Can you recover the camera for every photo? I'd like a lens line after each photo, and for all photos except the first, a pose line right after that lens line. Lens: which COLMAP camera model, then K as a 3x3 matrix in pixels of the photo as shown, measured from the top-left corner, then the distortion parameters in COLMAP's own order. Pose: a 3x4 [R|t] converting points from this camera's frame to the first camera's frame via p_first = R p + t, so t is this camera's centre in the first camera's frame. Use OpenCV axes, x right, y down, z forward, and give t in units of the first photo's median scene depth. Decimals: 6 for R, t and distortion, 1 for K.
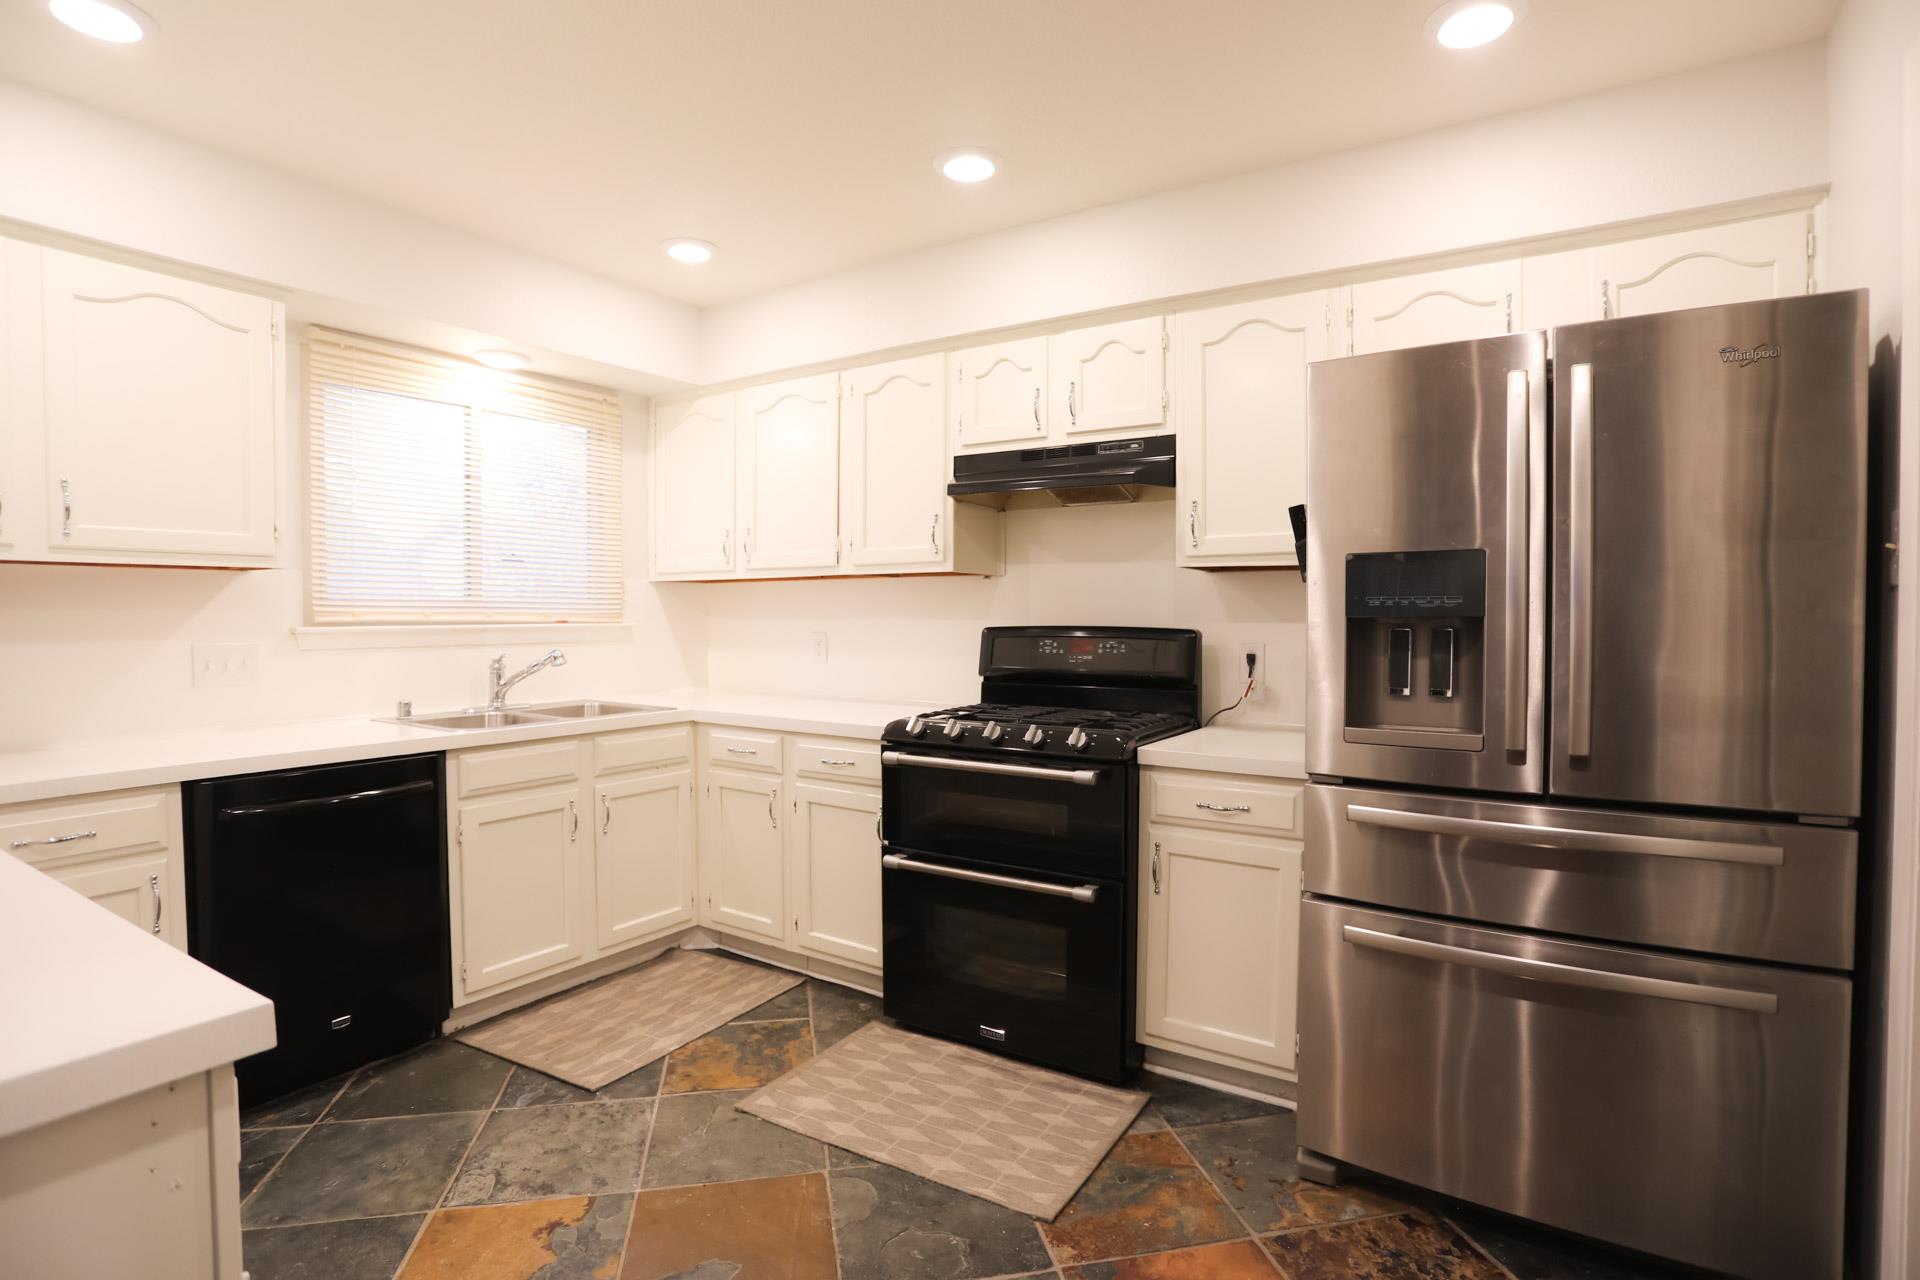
lens RADIAL K [[976.9, 0, 947.9], [0, 976.9, 632.3], [0, 0, 1]] dist [-0.003296, -0.000687]
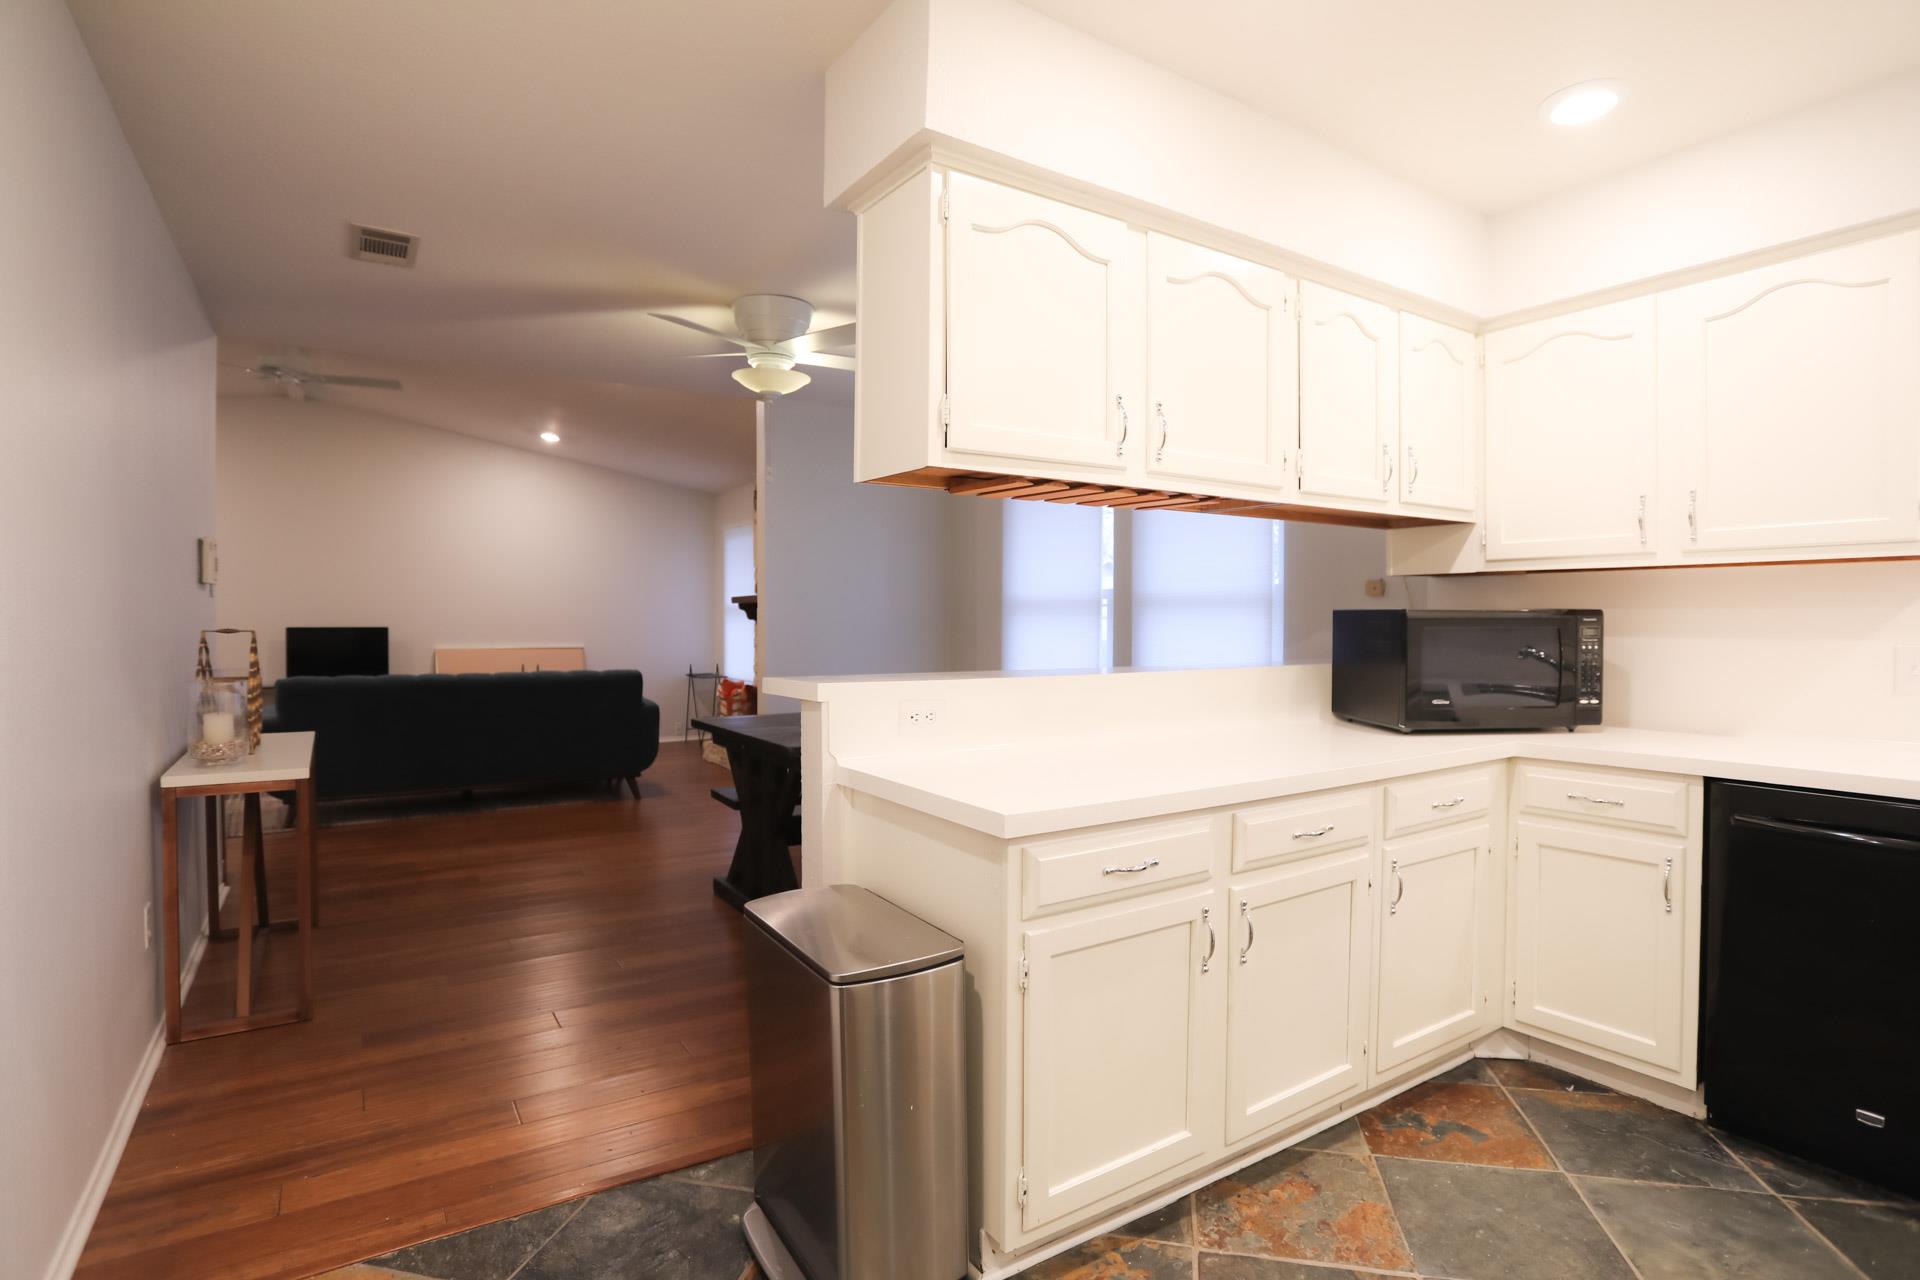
lens RADIAL K [[976.9, 0, 947.9], [0, 976.9, 632.3], [0, 0, 1]] dist [-0.003296, -0.000687]
pose [[-0.411370, 0.015722, -0.911333, 0.455845], [-0.018961, 0.999487, 0.025801, -0.007763], [0.911271, 0.027894, -0.410861, 0.688114]]
